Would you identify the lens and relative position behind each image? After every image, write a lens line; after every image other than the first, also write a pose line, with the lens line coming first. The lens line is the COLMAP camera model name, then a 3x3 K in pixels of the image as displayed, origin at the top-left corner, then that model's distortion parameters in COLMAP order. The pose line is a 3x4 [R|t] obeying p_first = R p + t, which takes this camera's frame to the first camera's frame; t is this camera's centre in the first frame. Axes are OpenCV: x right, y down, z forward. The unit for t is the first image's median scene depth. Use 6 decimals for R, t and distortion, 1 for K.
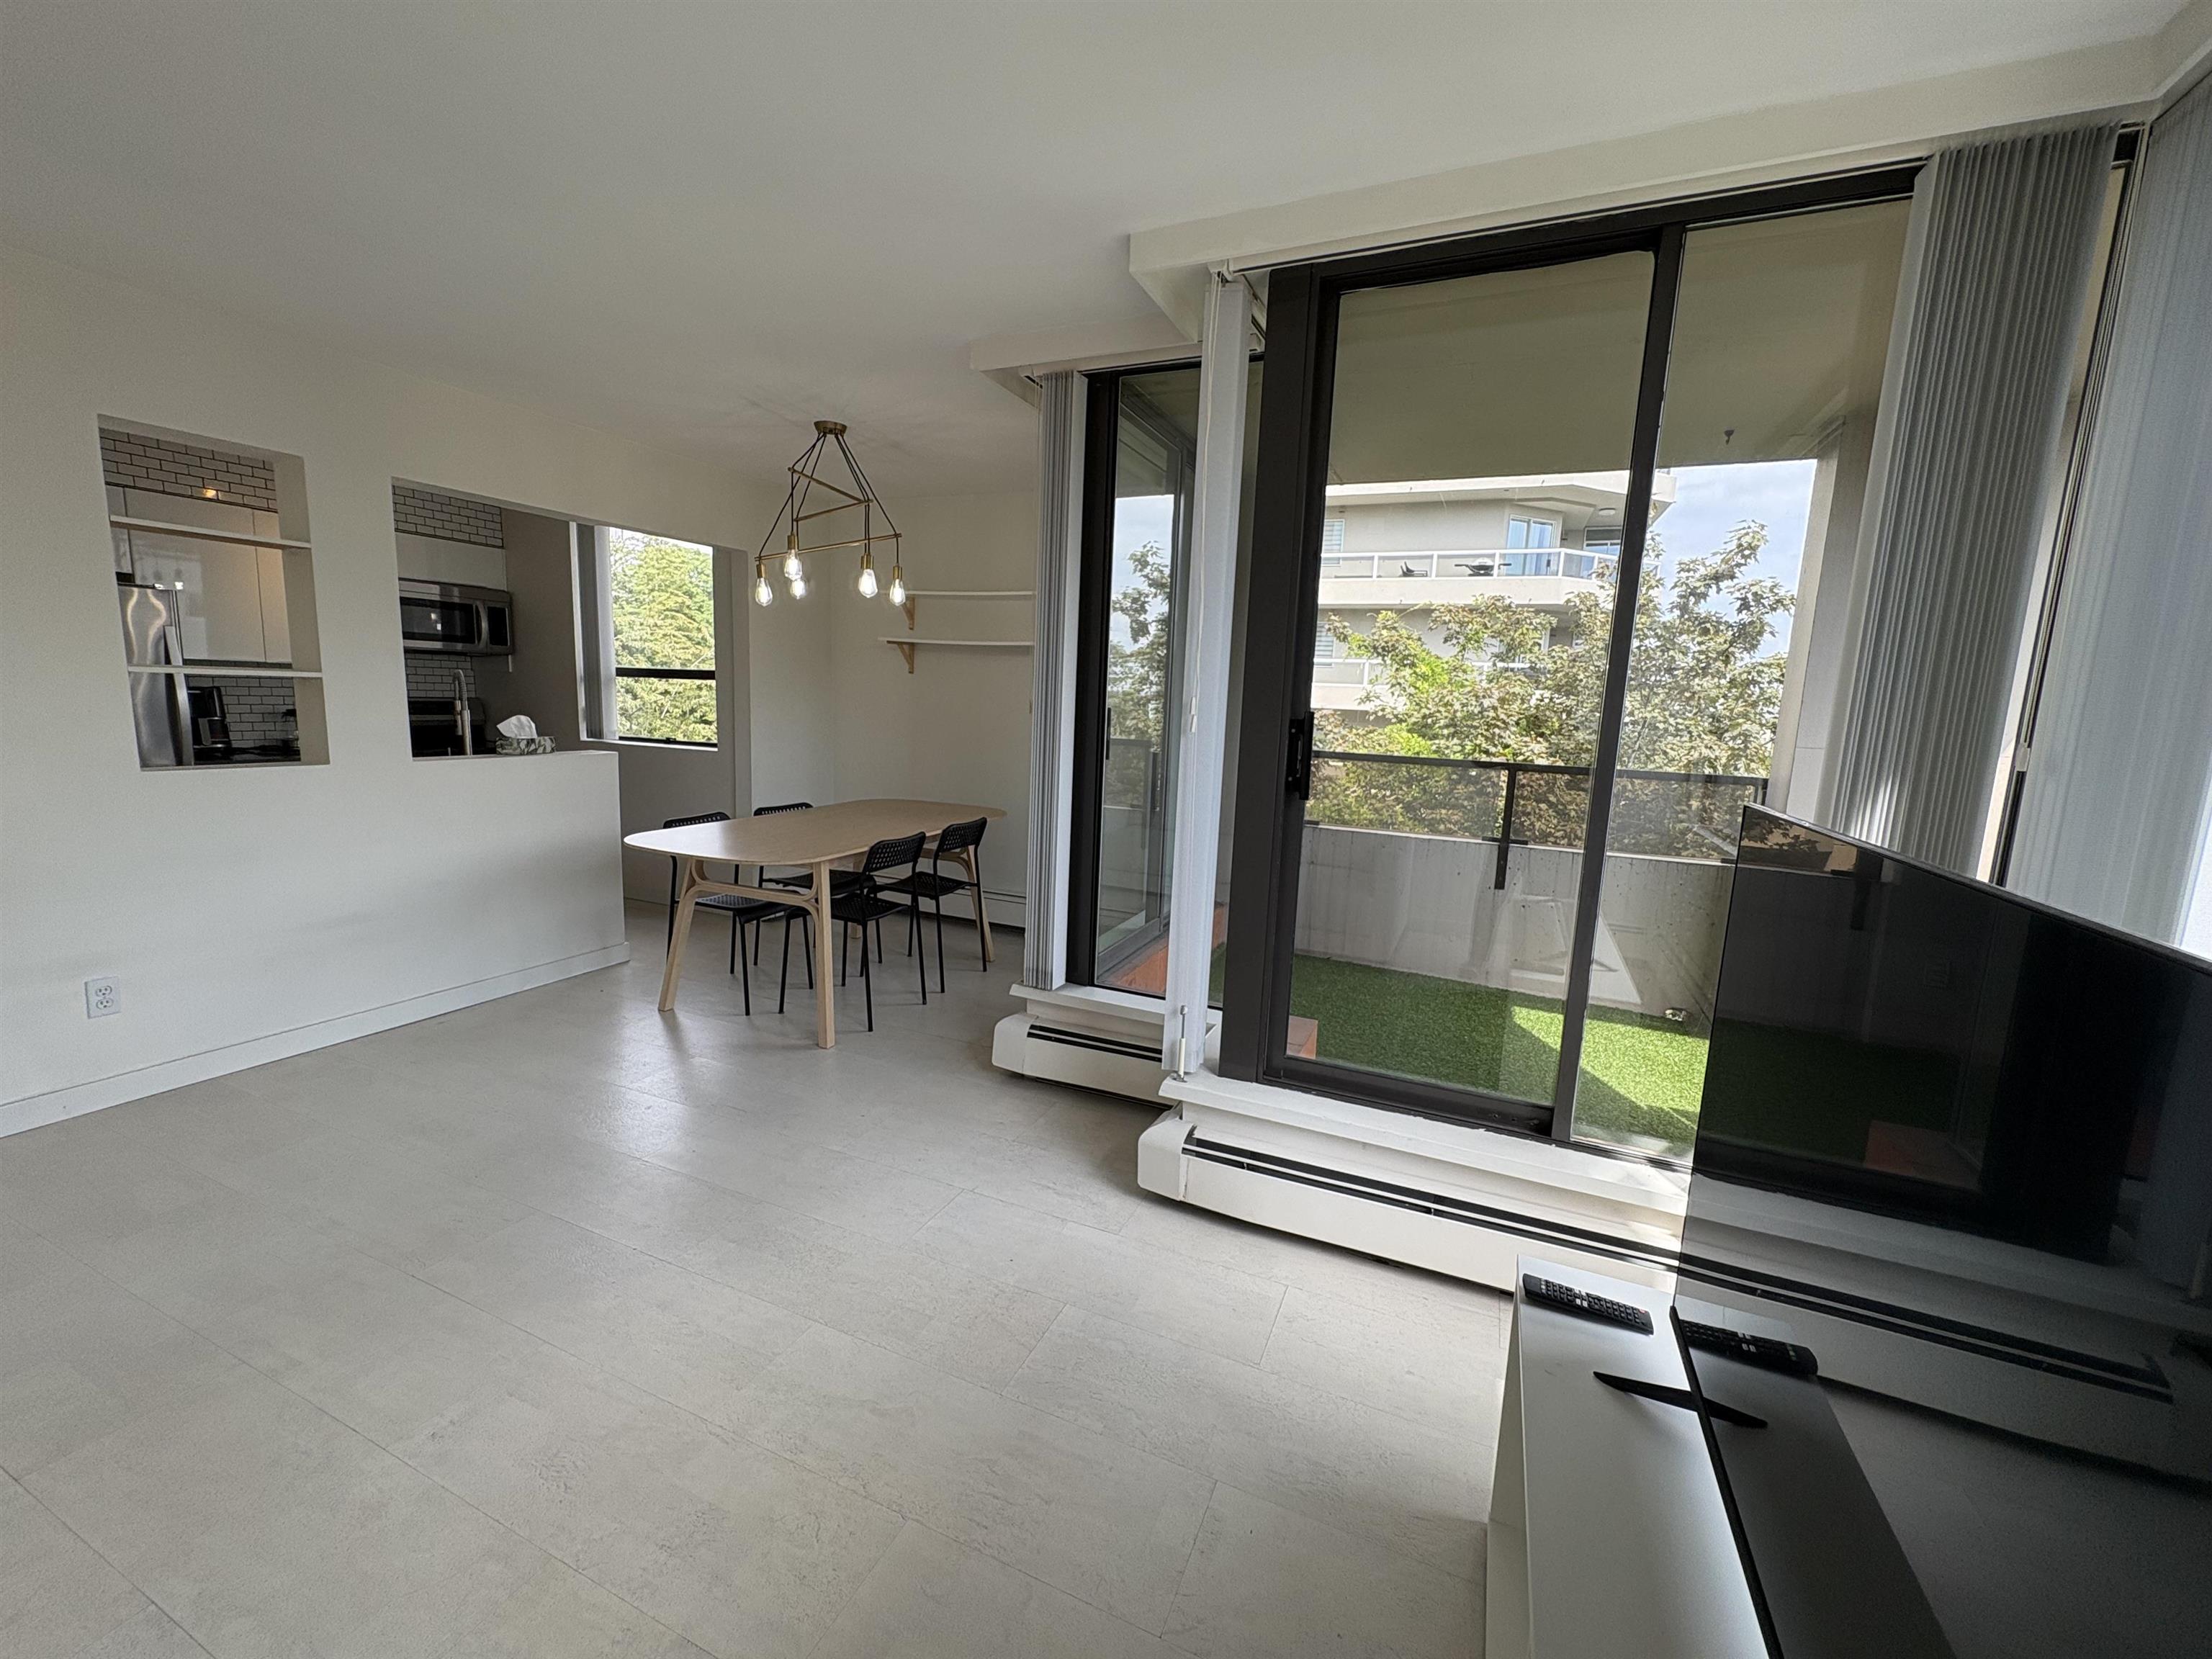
lens RADIAL K [[875.8, 0, 1111.4], [0, 875.8, 828.0], [0, 0, 1]] dist [-0.001810, -0.000127]
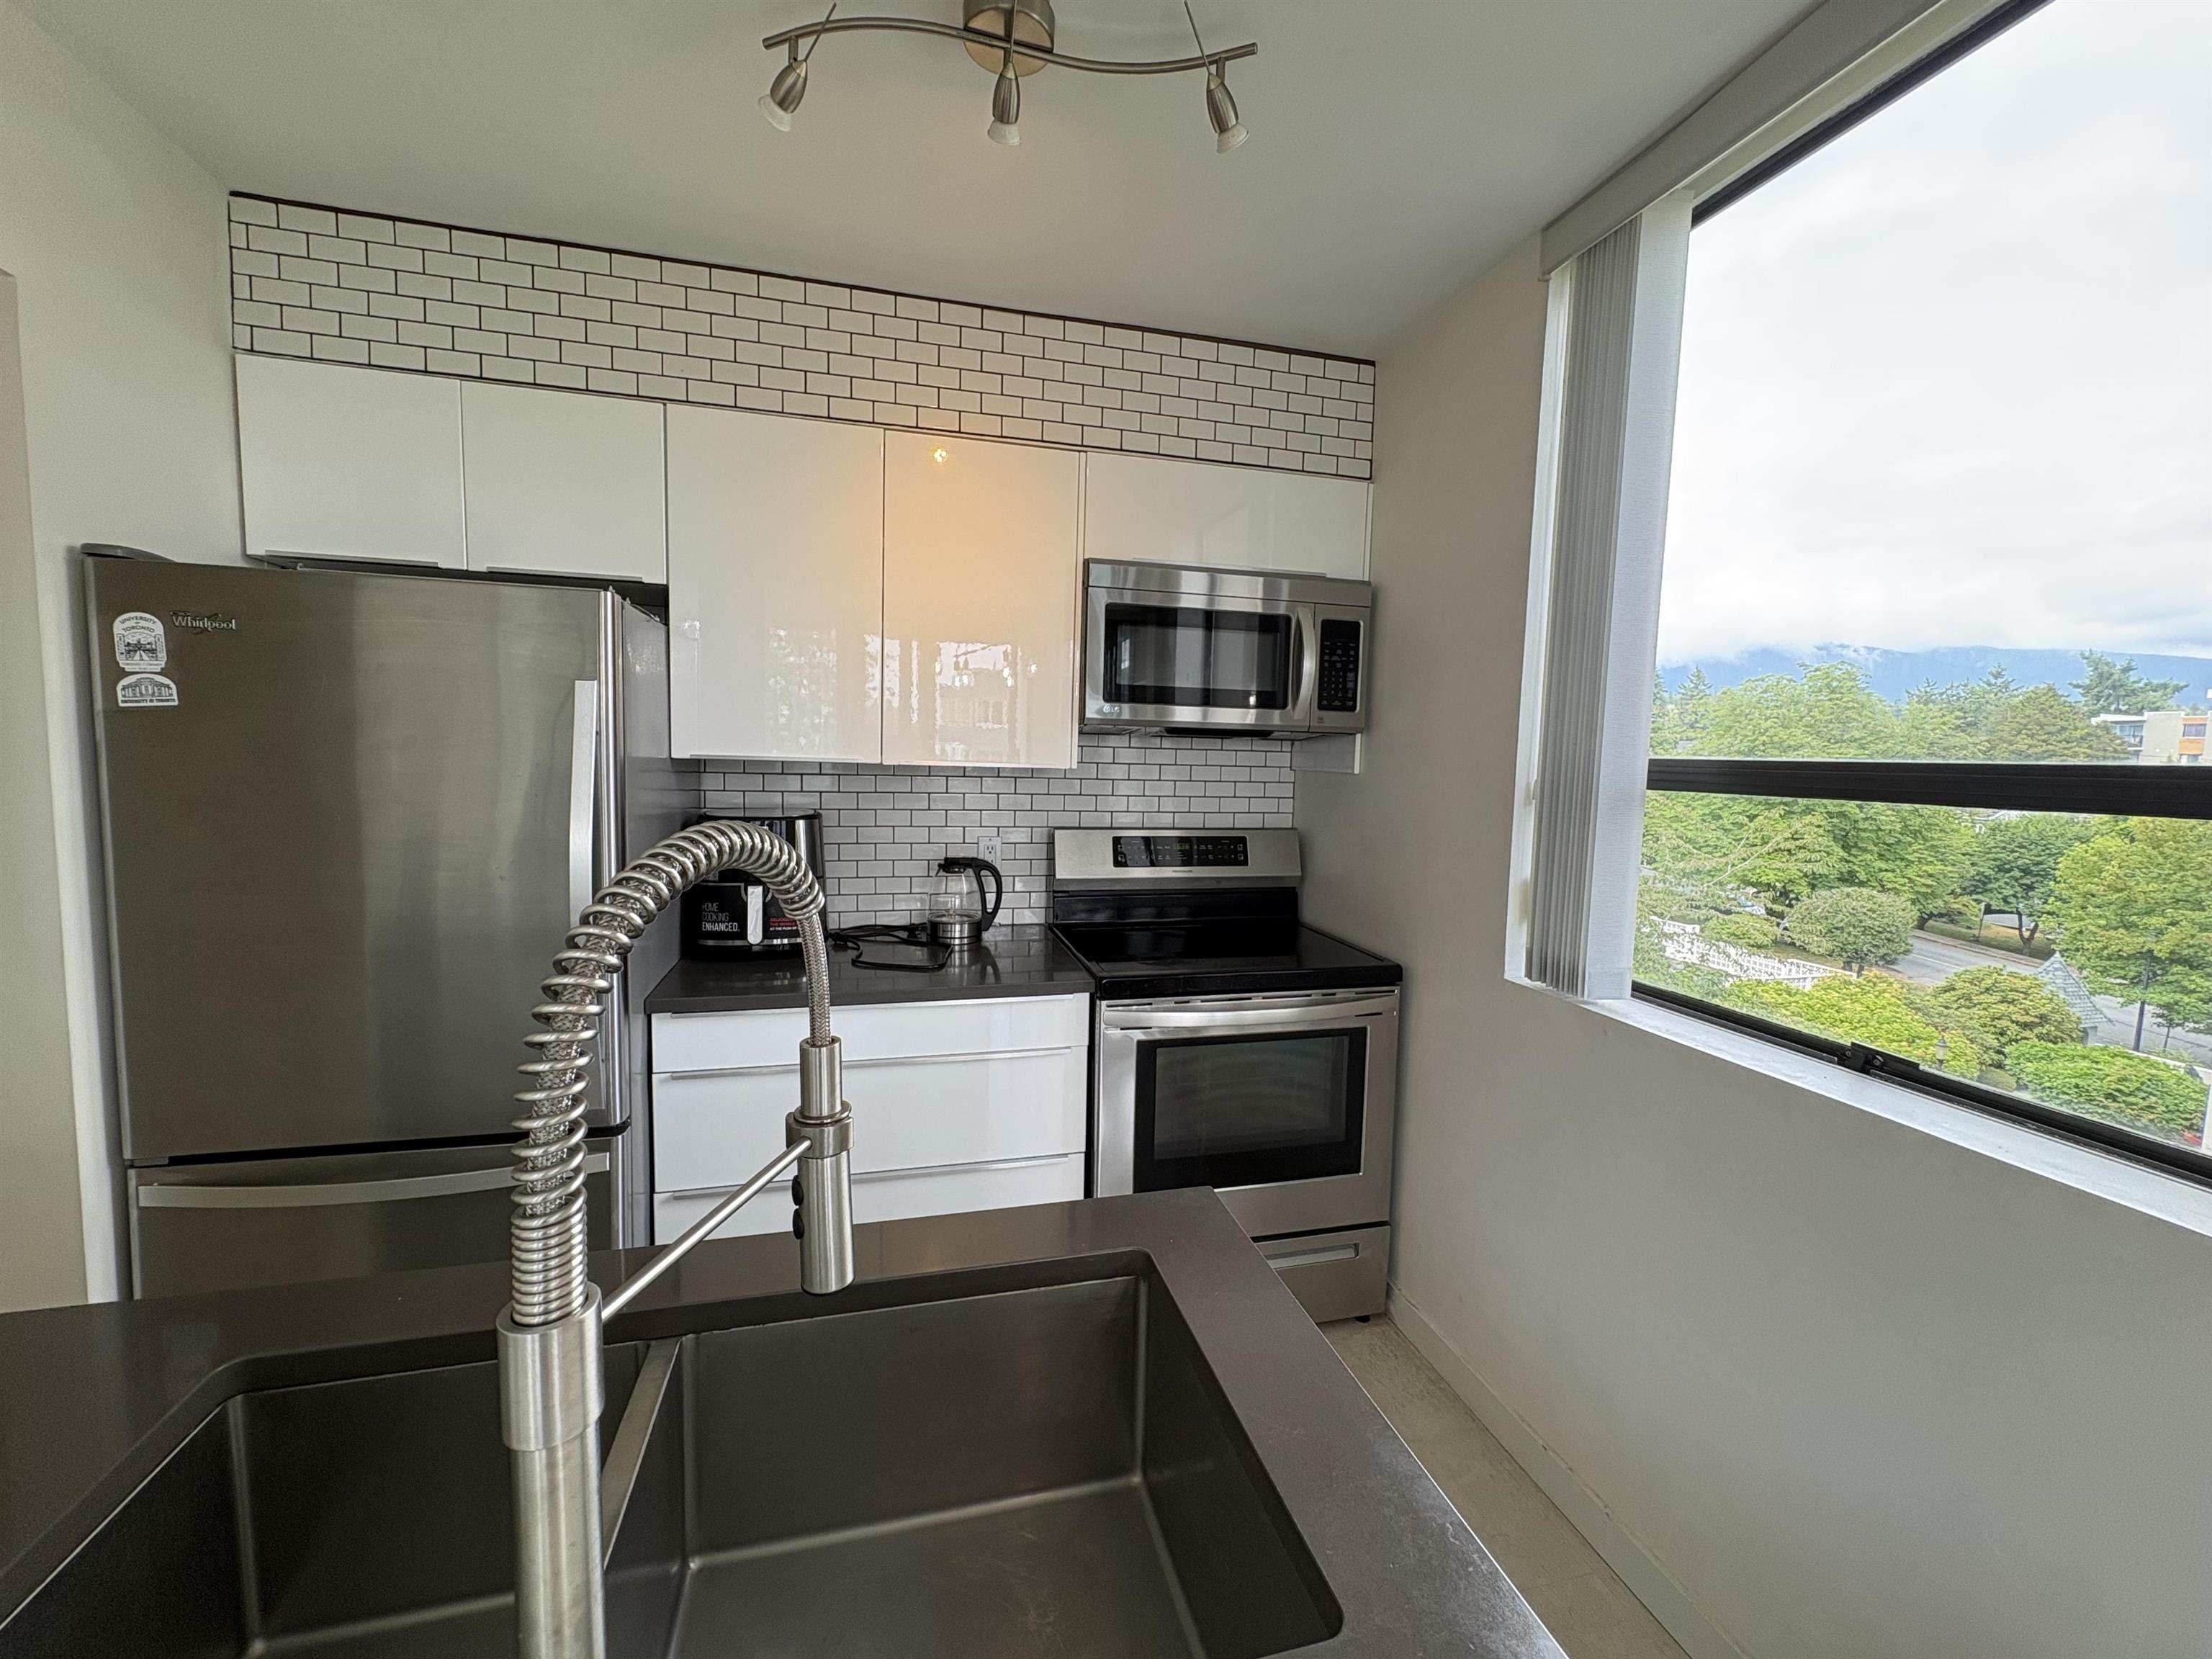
lens RADIAL K [[889.2, 0, 1106.0], [0, 889.2, 829.5], [0, 0, 1]] dist [-0.000289, -0.000028]
pose [[0.614339, 0.044723, -0.787773, -0.459545], [-0.118303, 0.992328, -0.035922, -0.132956], [0.780123, 0.115265, 0.614917, 0.702880]]
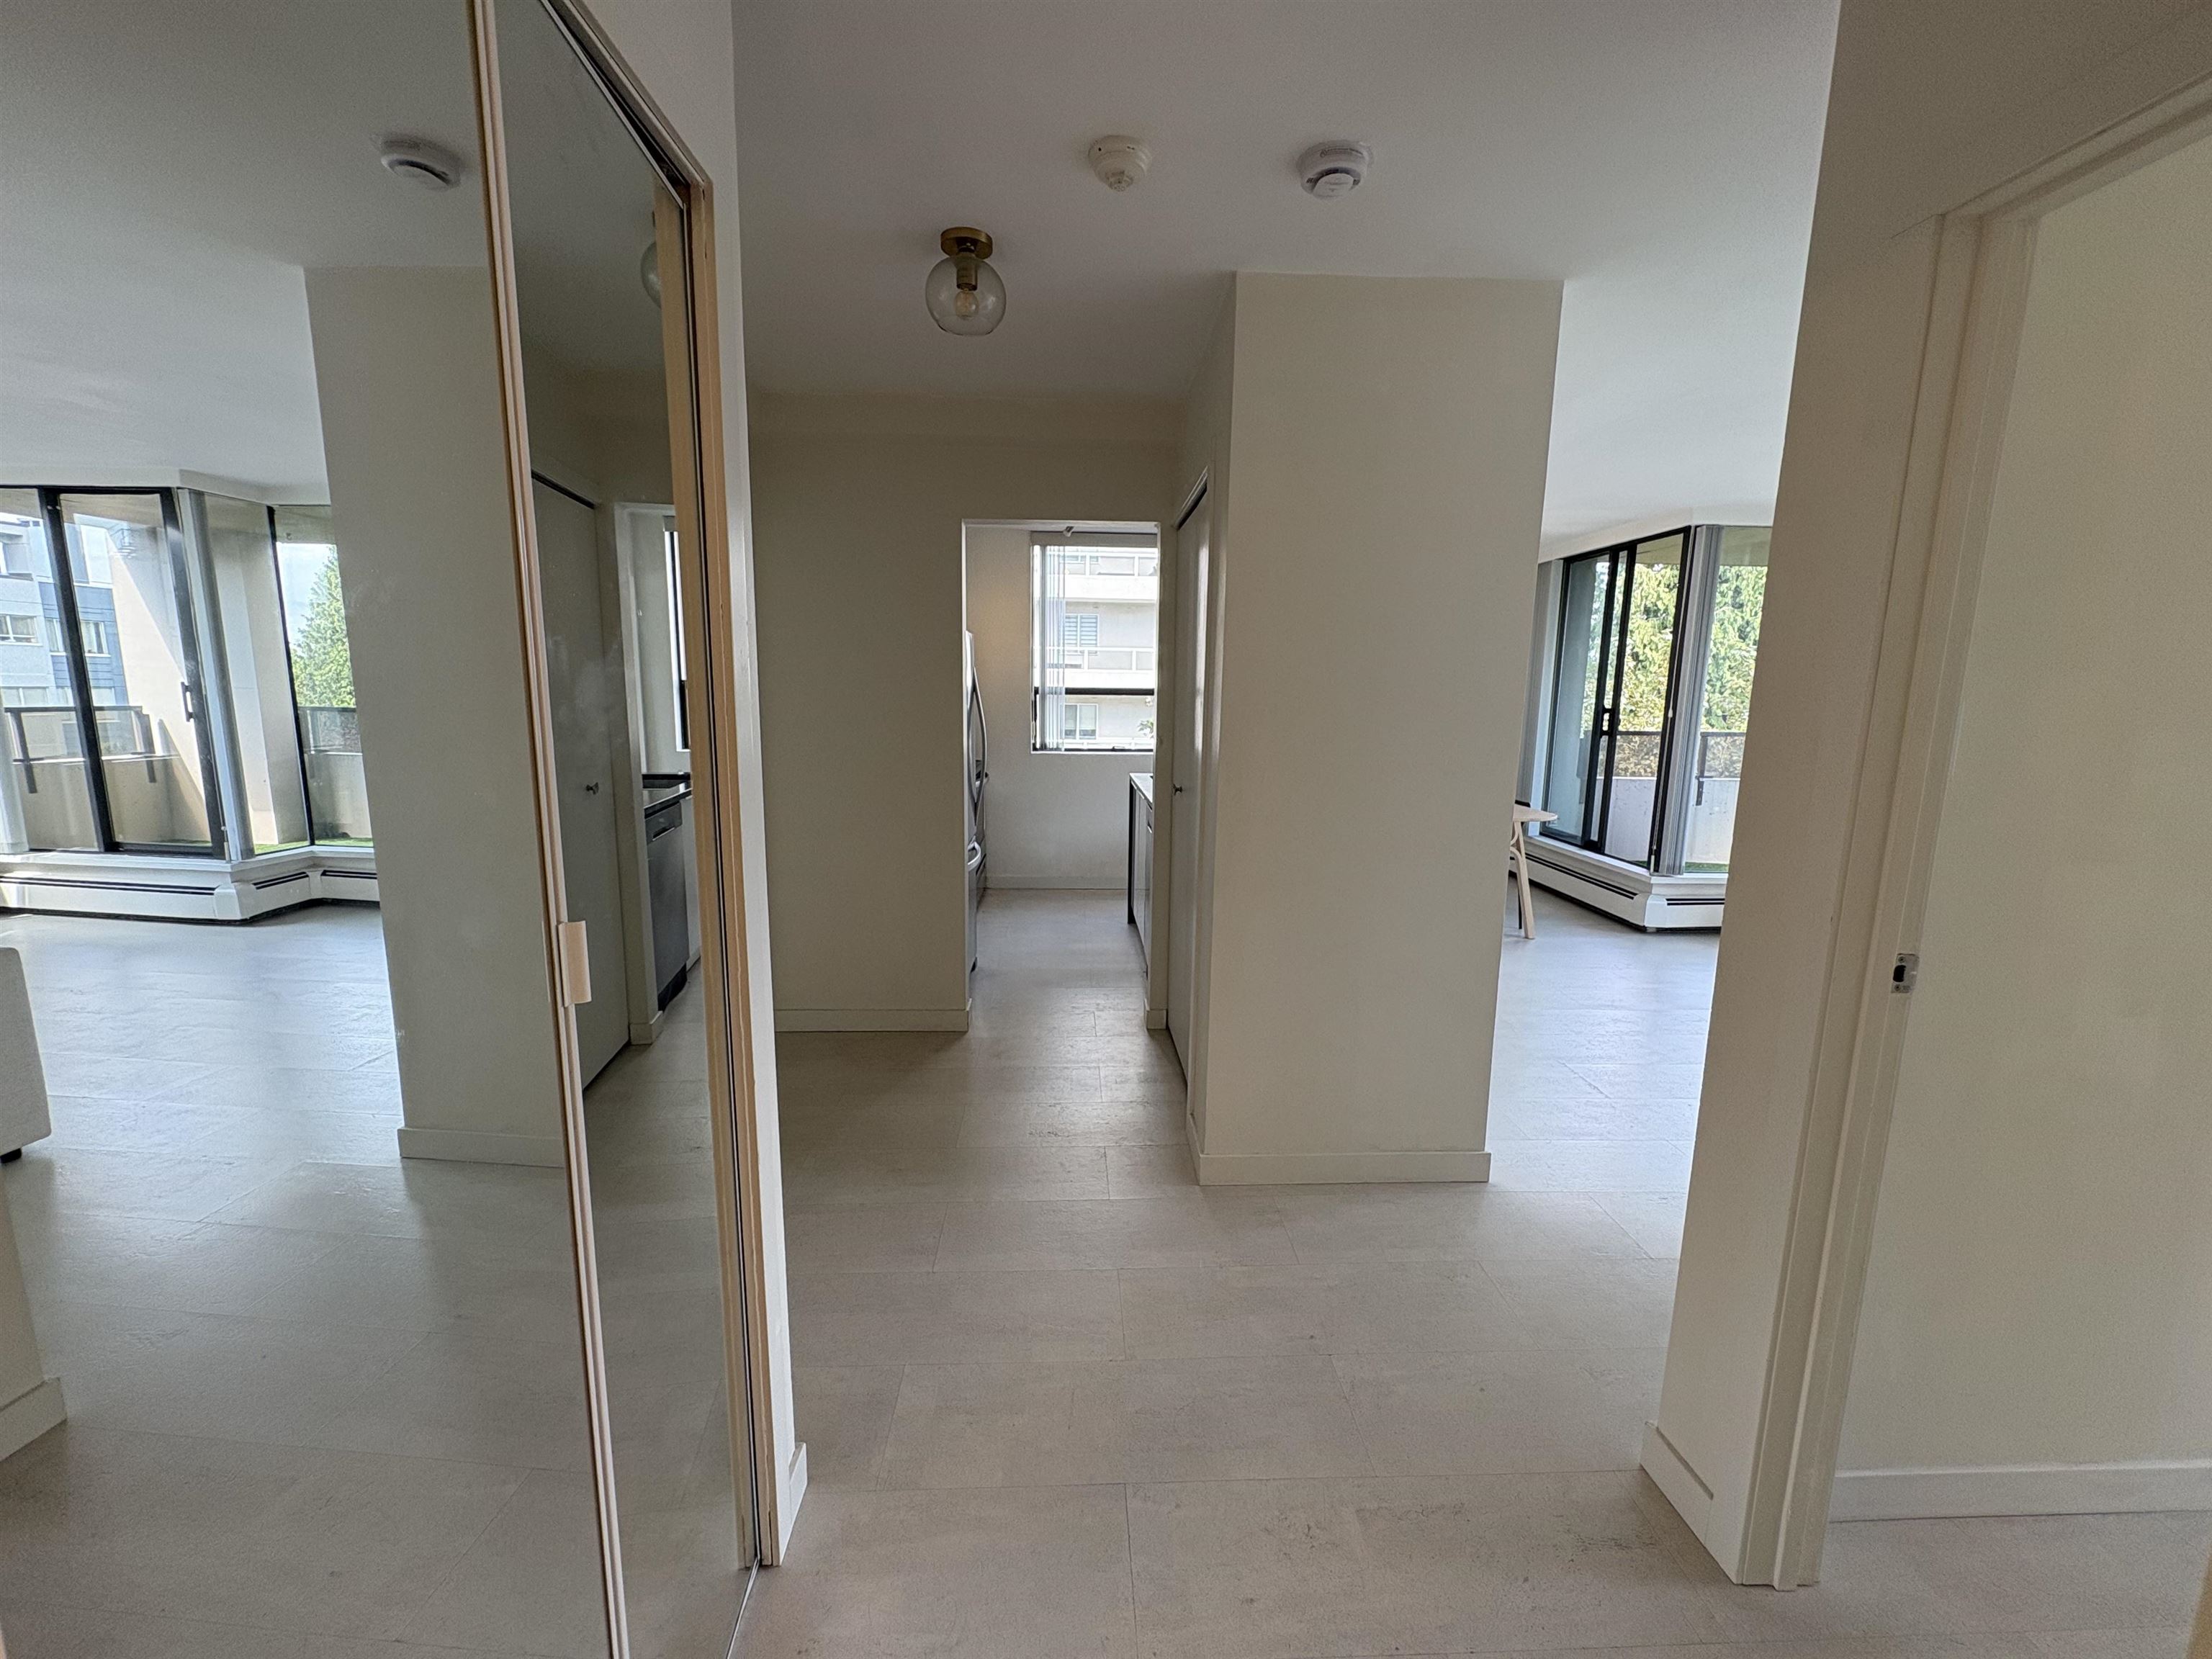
lens RADIAL K [[883.2, 0, 1101.5], [0, 883.2, 825.5], [0, 0, 1]] dist [-0.000385, -0.000024]
pose [[0.900643, -0.095239, 0.423996, -1.061687], [0.086648, 0.995454, 0.039547, -0.048256], [-0.425835, 0.001121, 0.904800, -0.054736]]
